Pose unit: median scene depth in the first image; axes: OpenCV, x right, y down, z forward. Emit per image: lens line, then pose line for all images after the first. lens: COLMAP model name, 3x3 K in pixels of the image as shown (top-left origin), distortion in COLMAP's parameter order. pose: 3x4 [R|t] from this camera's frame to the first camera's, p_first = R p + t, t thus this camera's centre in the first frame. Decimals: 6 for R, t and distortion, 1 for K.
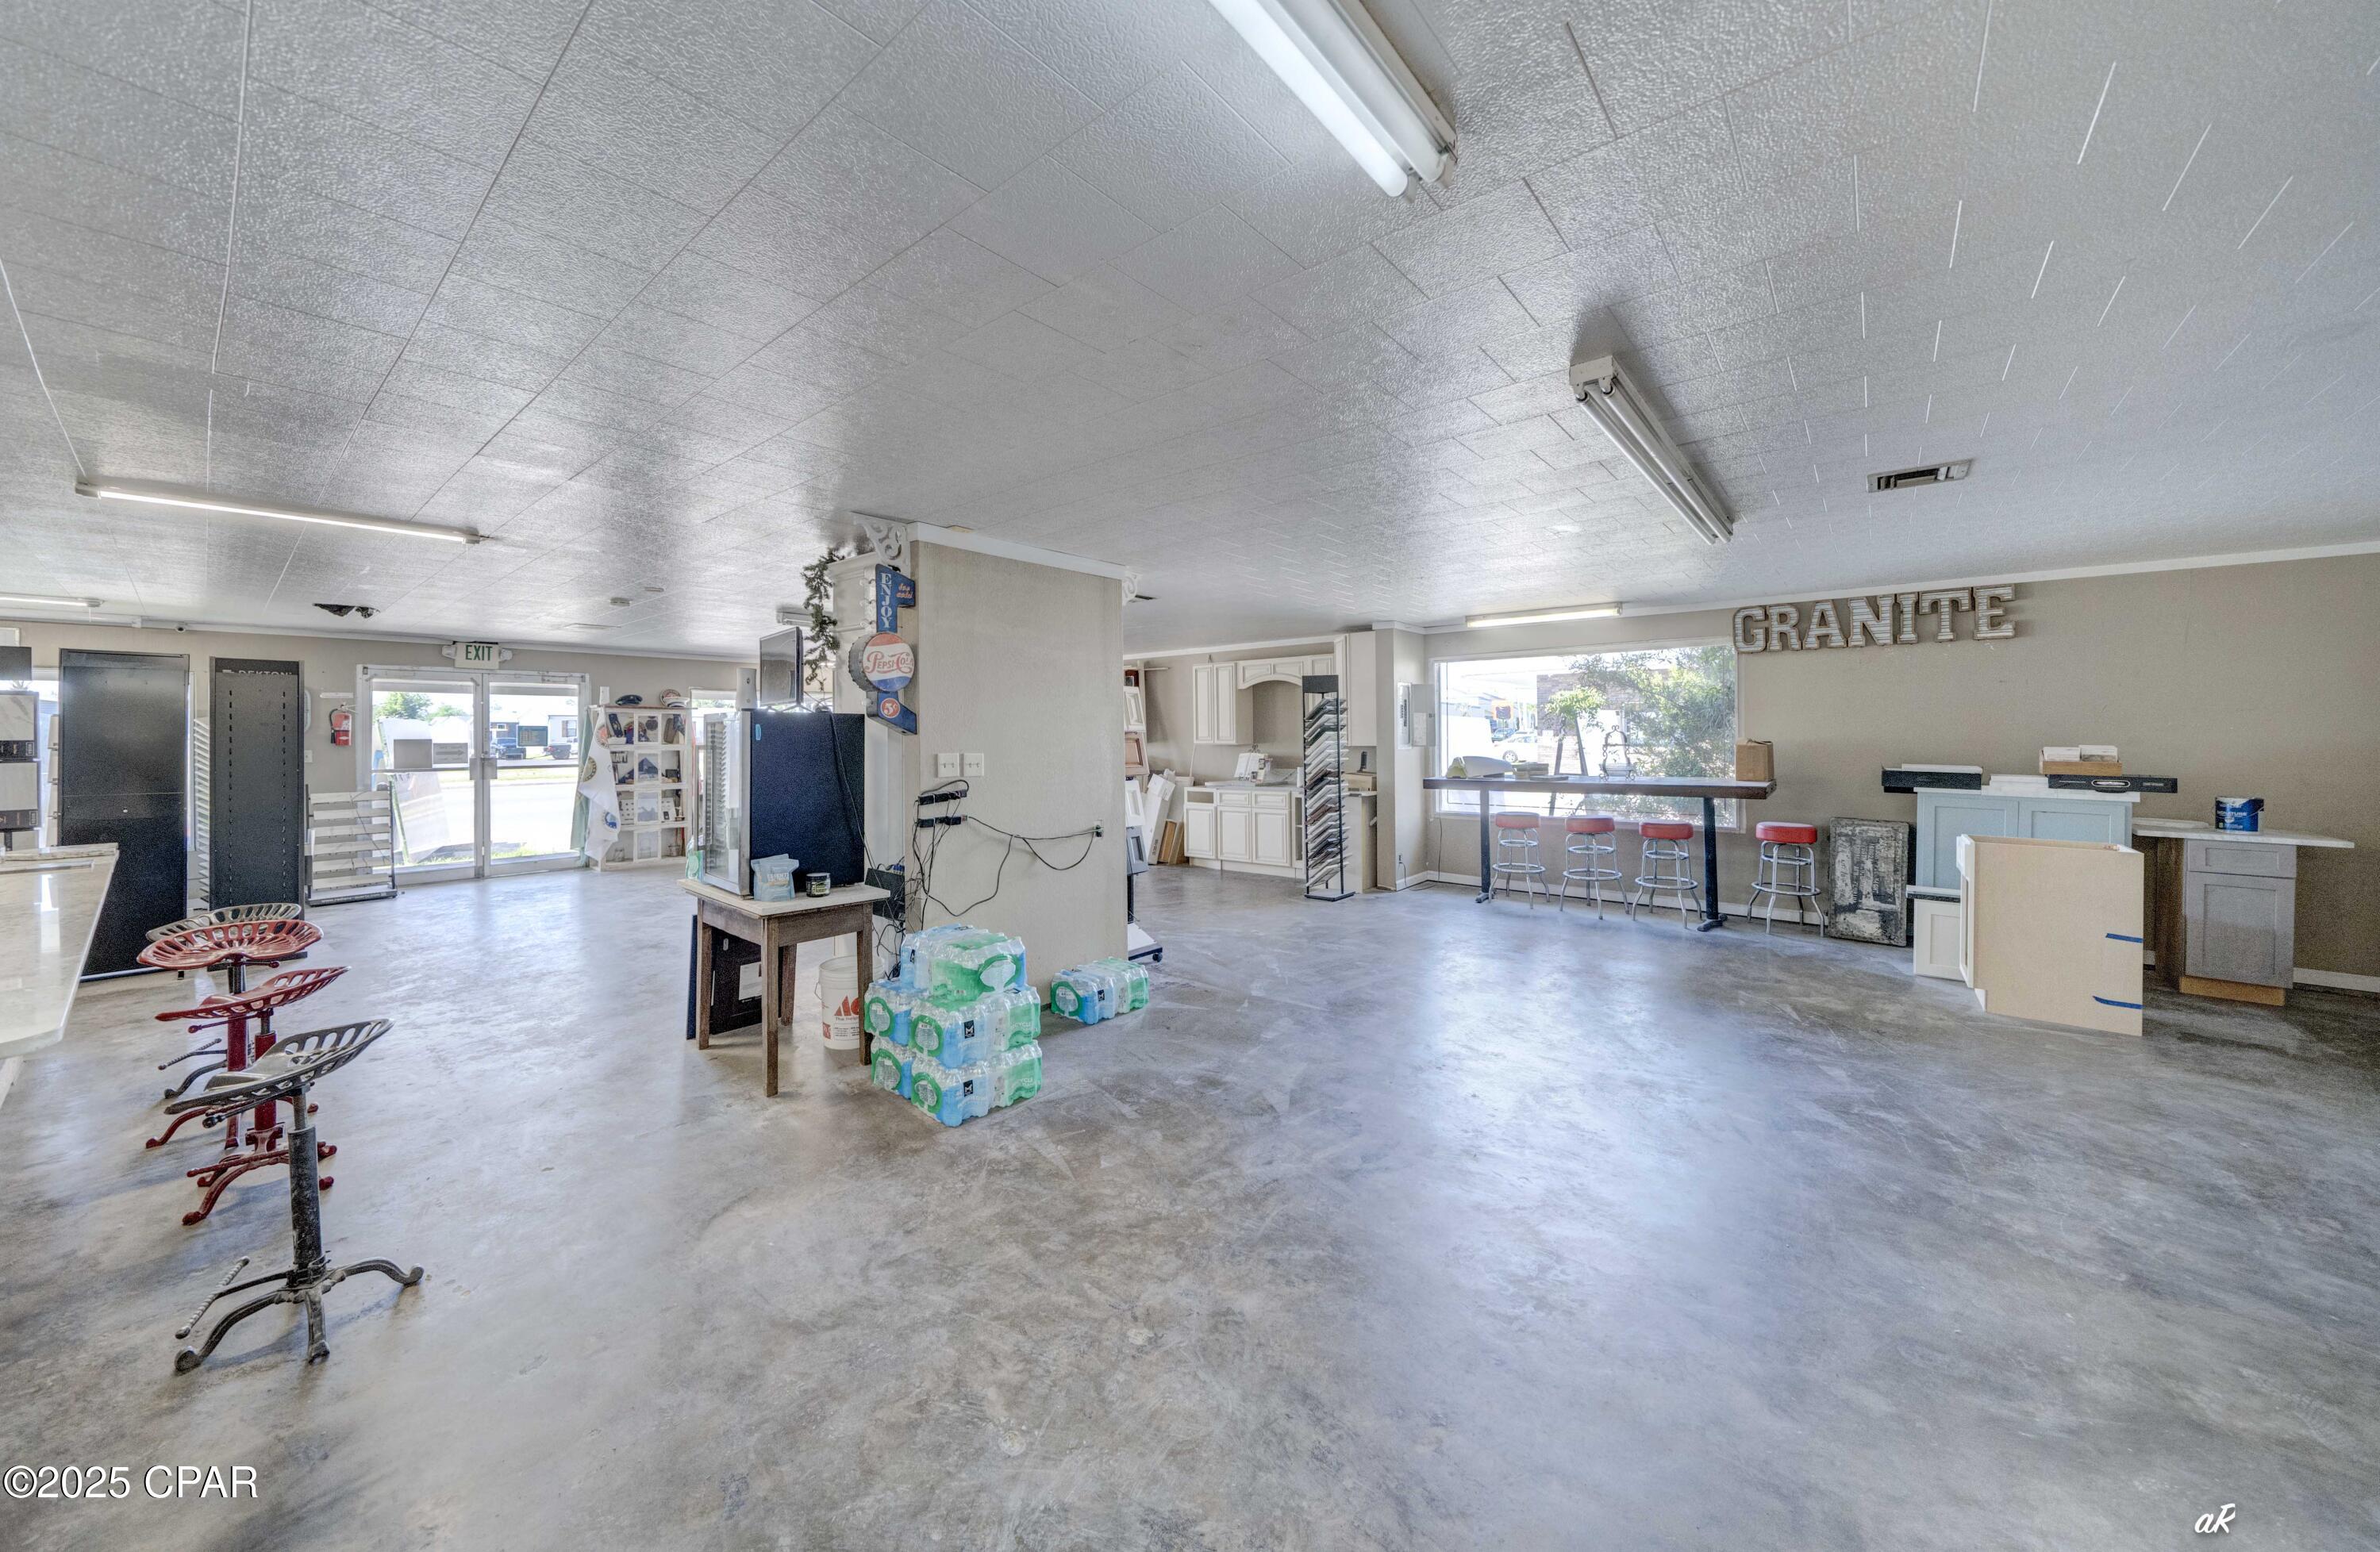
lens RADIAL K [[839.0, 0, 1175.0], [0, 839.0, 730.2], [0, 0, 1]] dist [-0.002673, 0.000036]
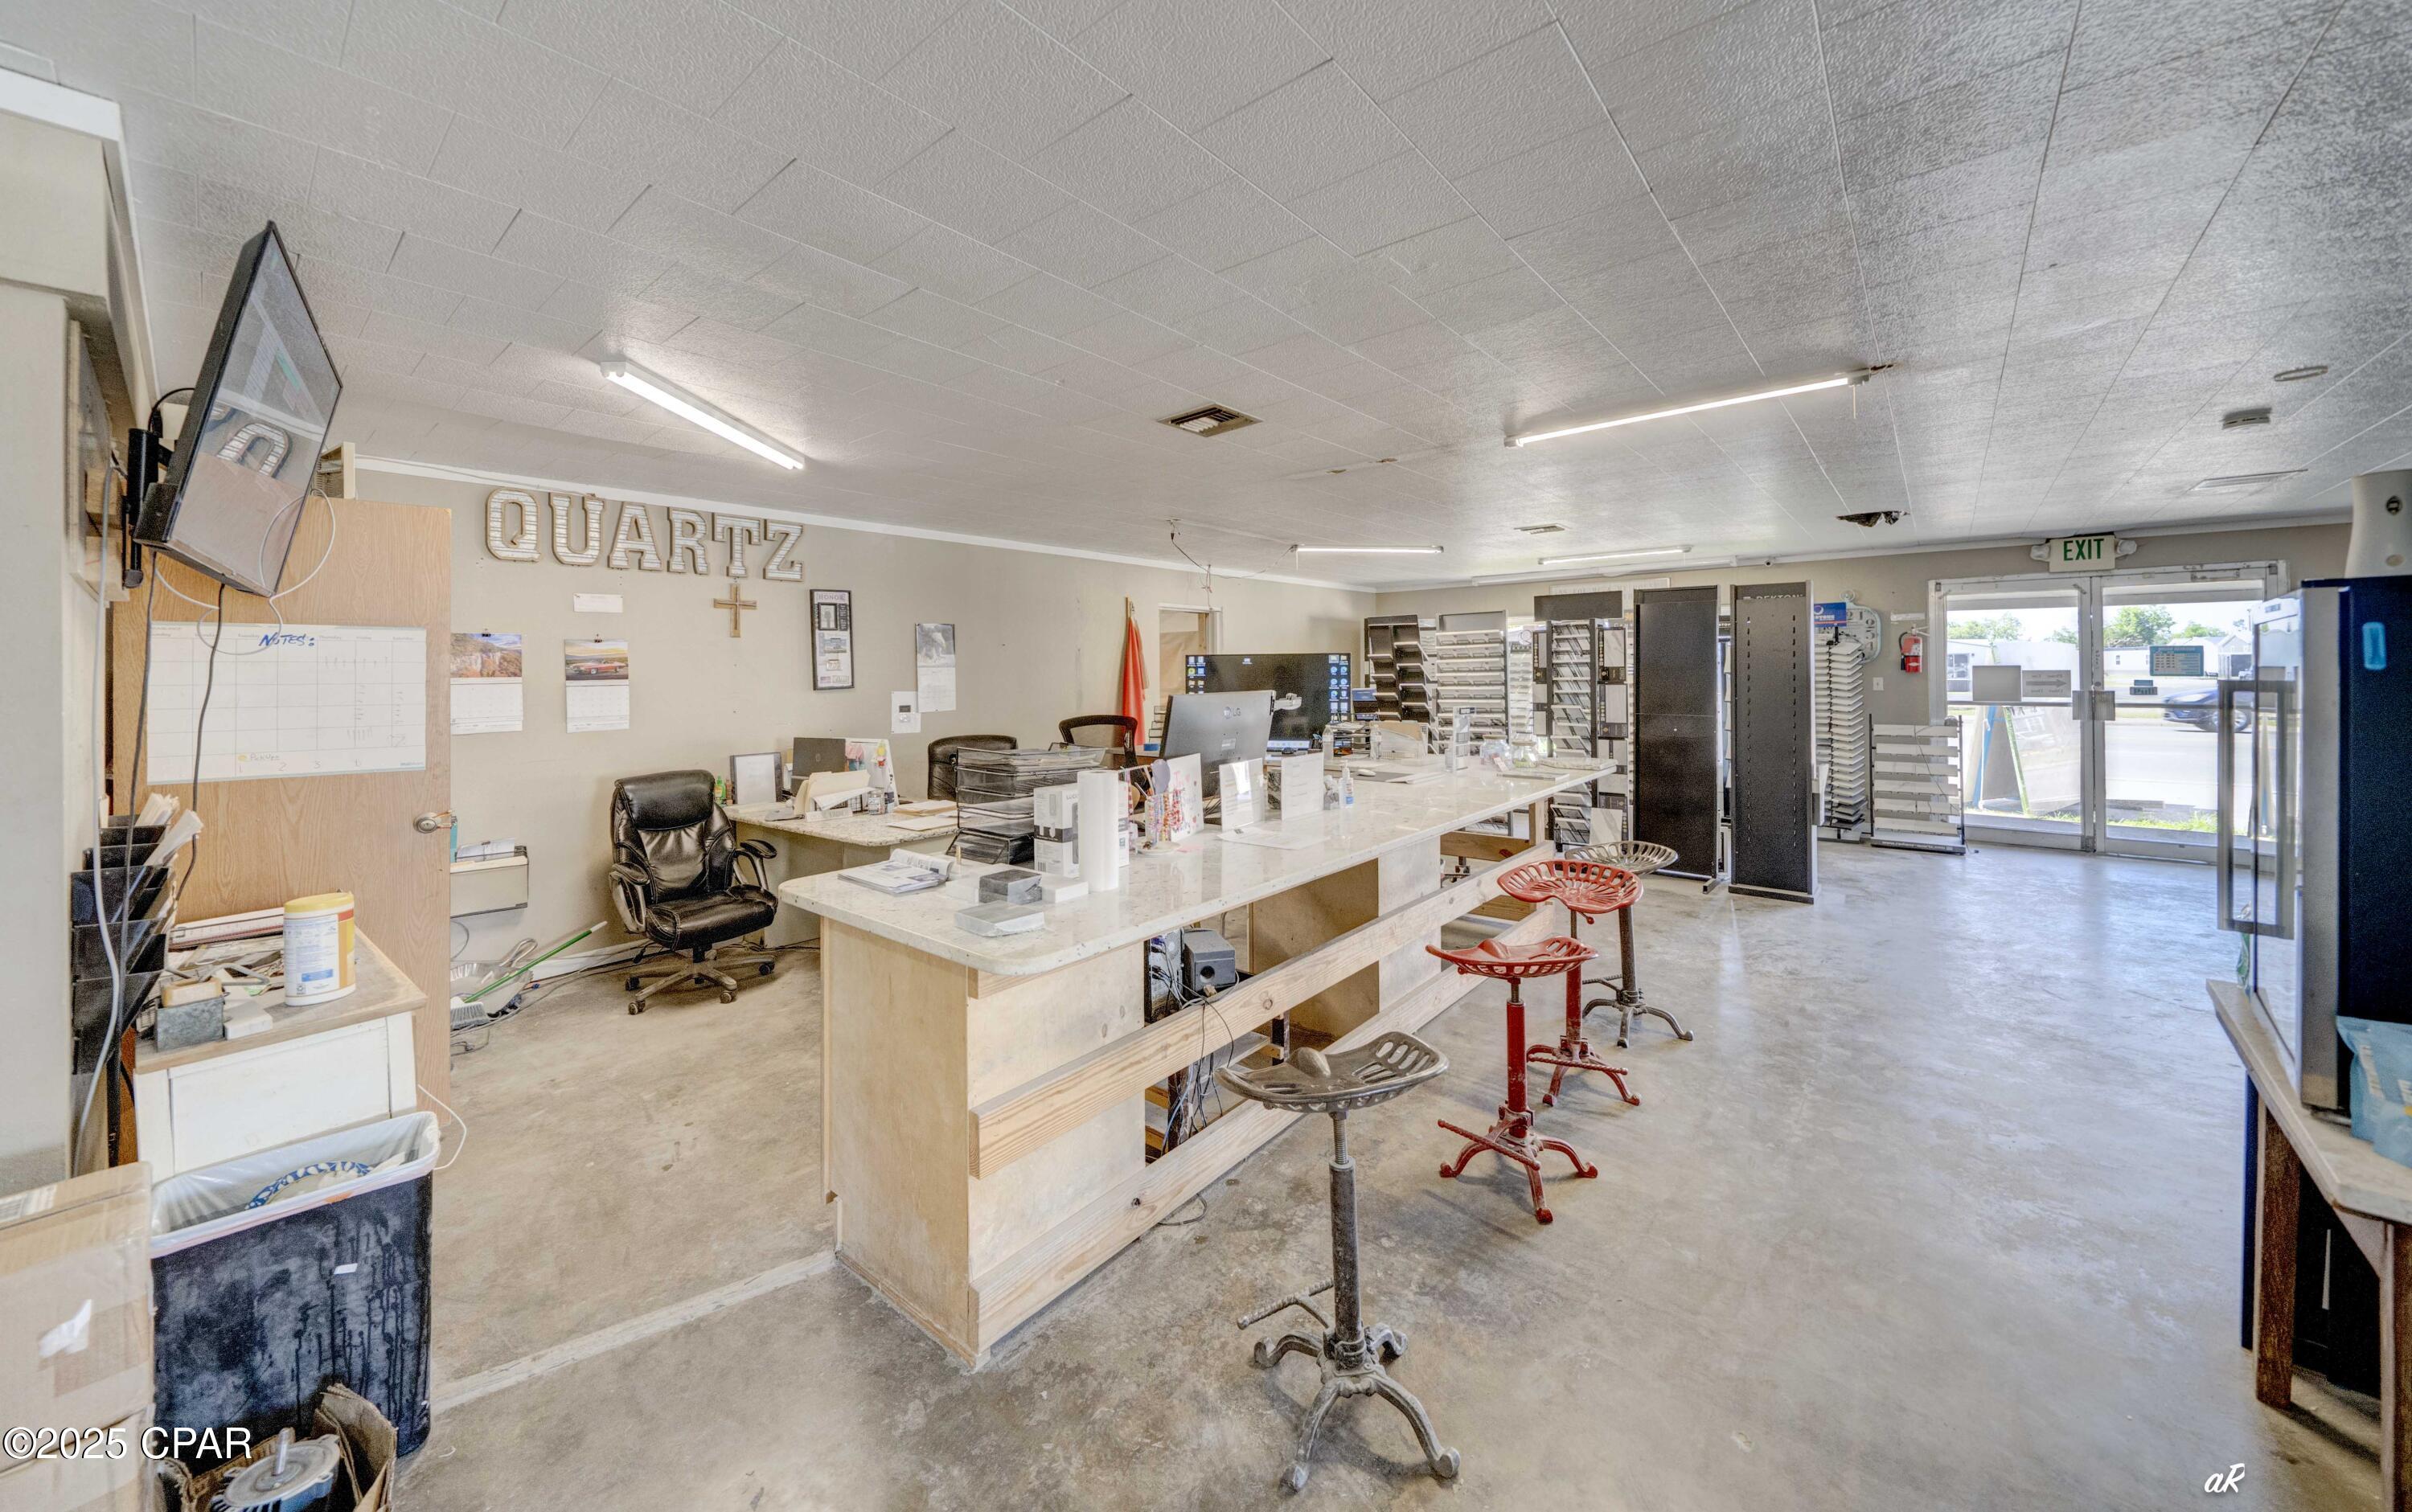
lens RADIAL K [[854.5, 0, 1195.9], [0, 854.5, 670.0], [0, 0, 1]] dist [-0.001122, -0.000248]
pose [[-0.015444, 0.005368, -0.999866, -0.086251], [0.010808, 0.999928, 0.005201, 0.002970], [0.999822, -0.010726, -0.015501, 0.313385]]
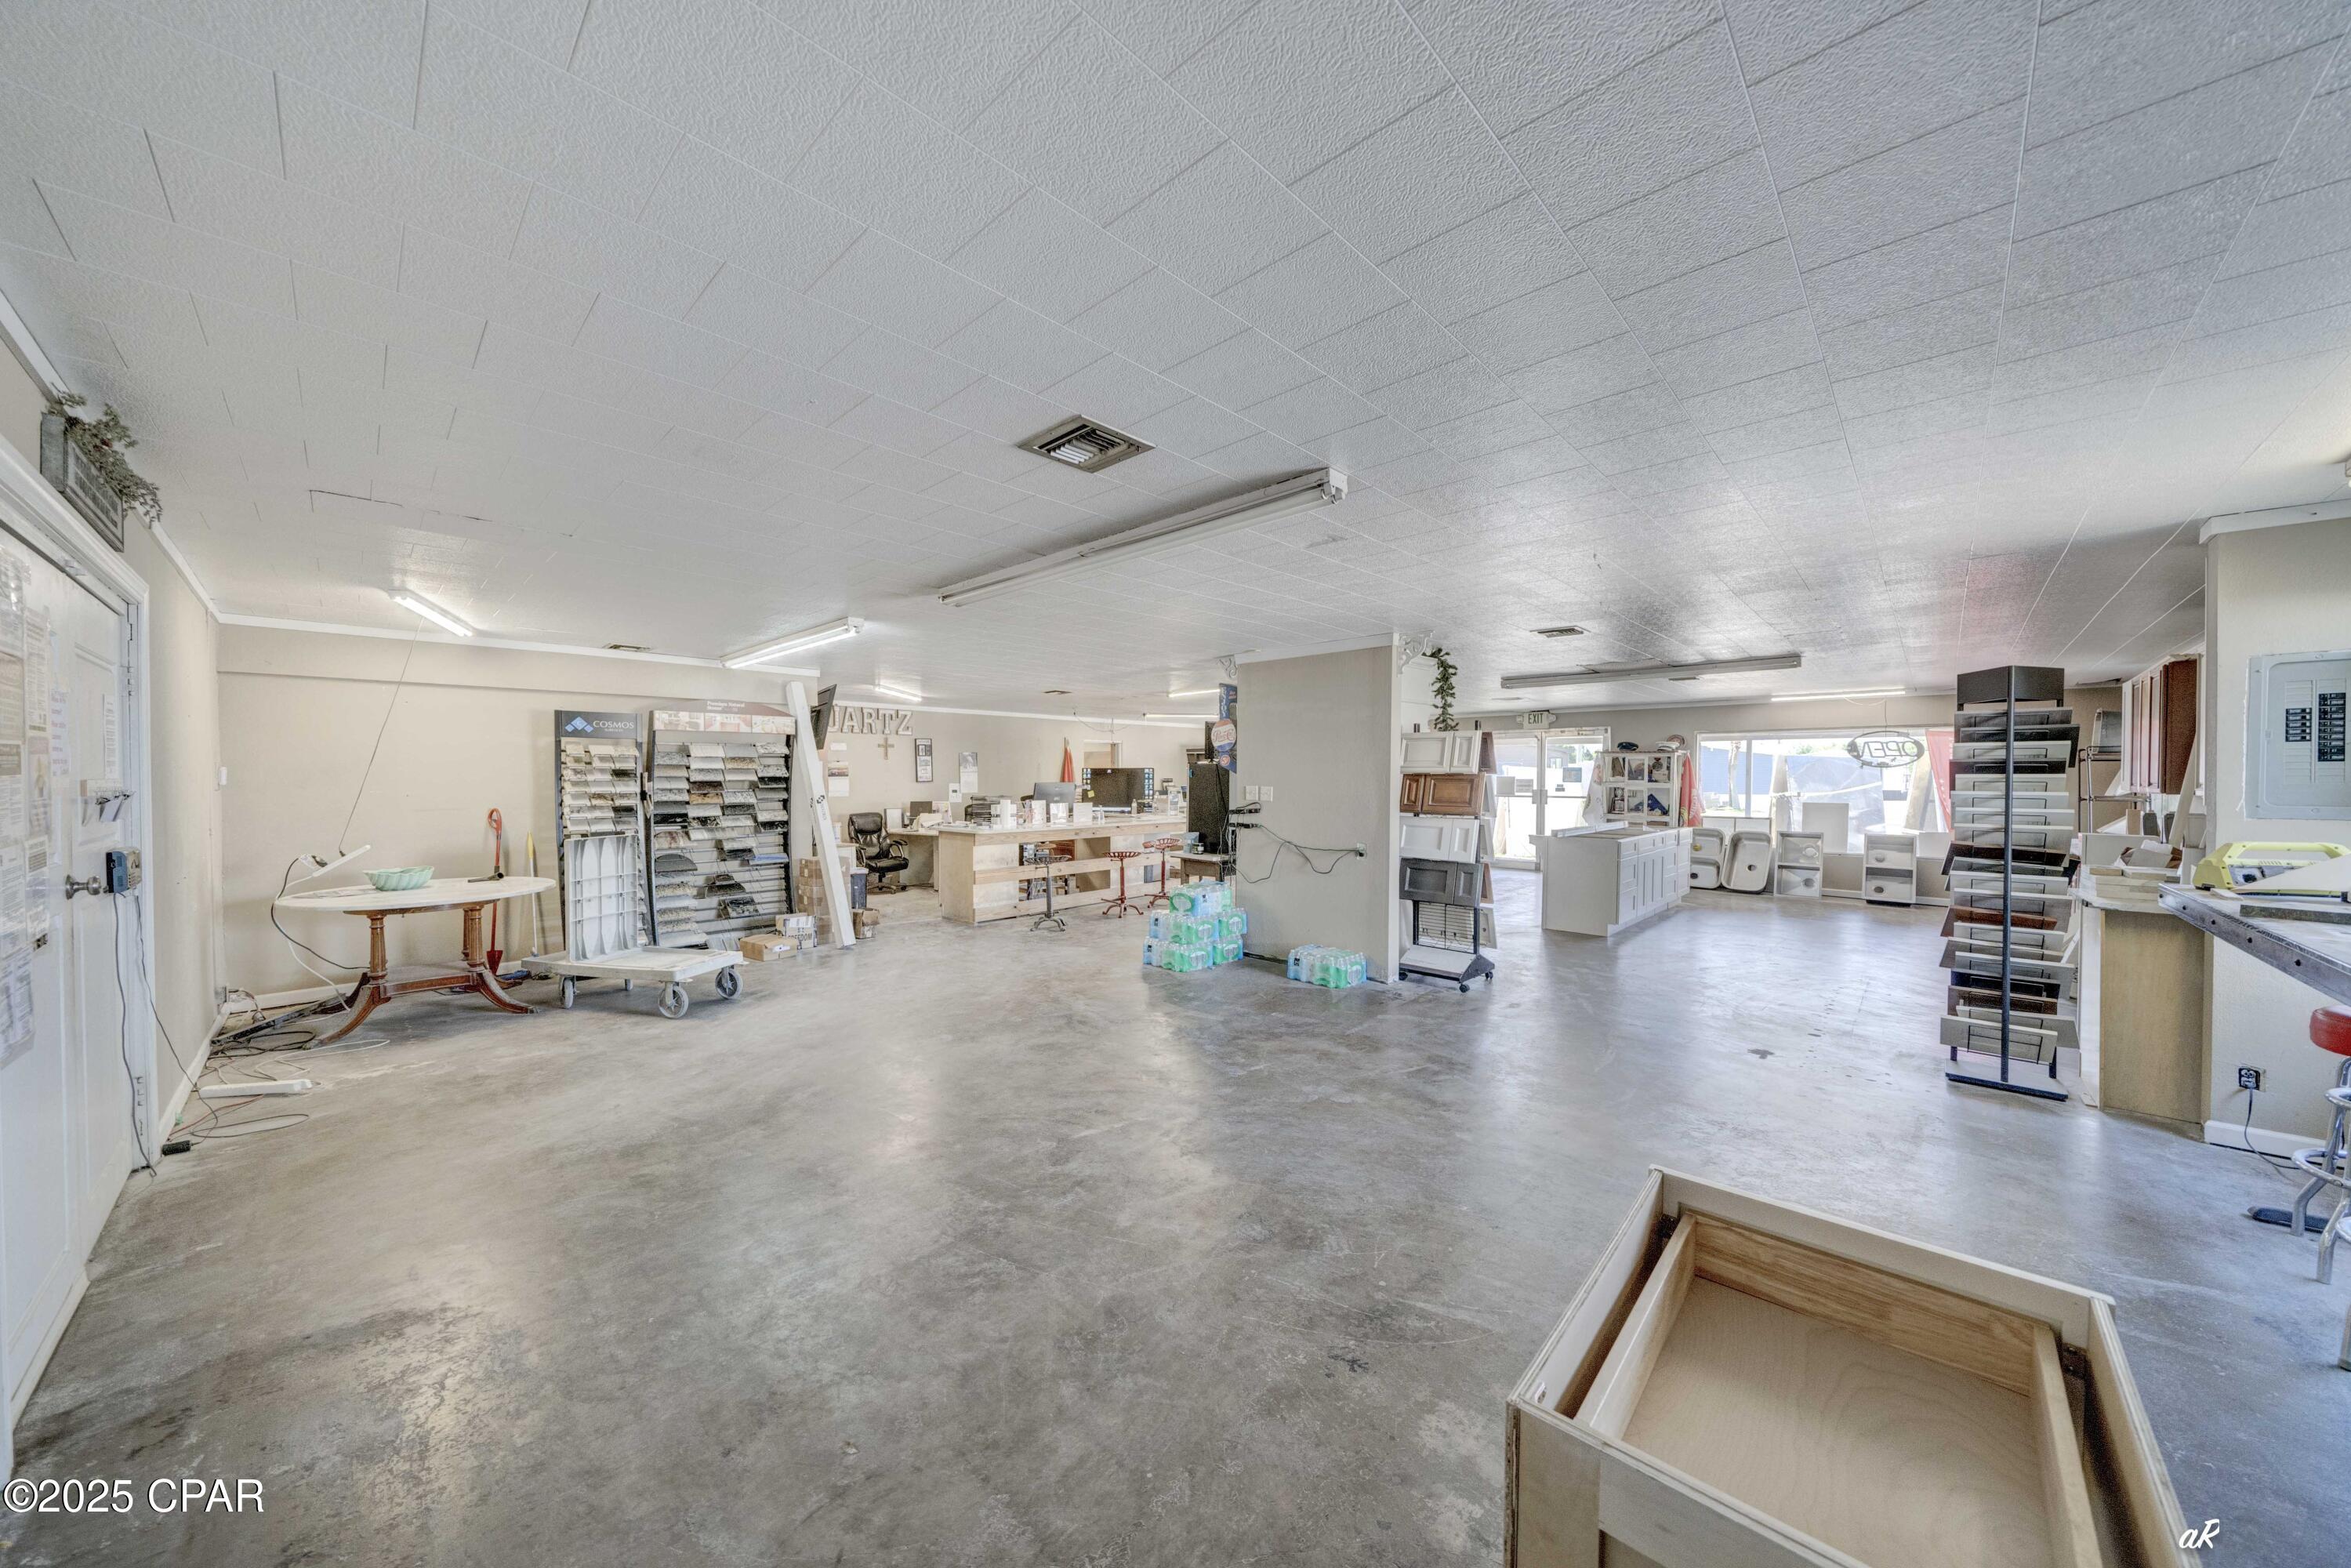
lens RADIAL K [[828.2, 0, 1172.2], [0, 828.2, 782.9], [0, 0, 1]] dist [-0.007644, 0.000704]
pose [[-0.073175, 0.015093, -0.997205, 0.952715], [0.002327, 0.999885, 0.014963, -0.002370], [0.997316, -0.001226, -0.073201, 0.655277]]
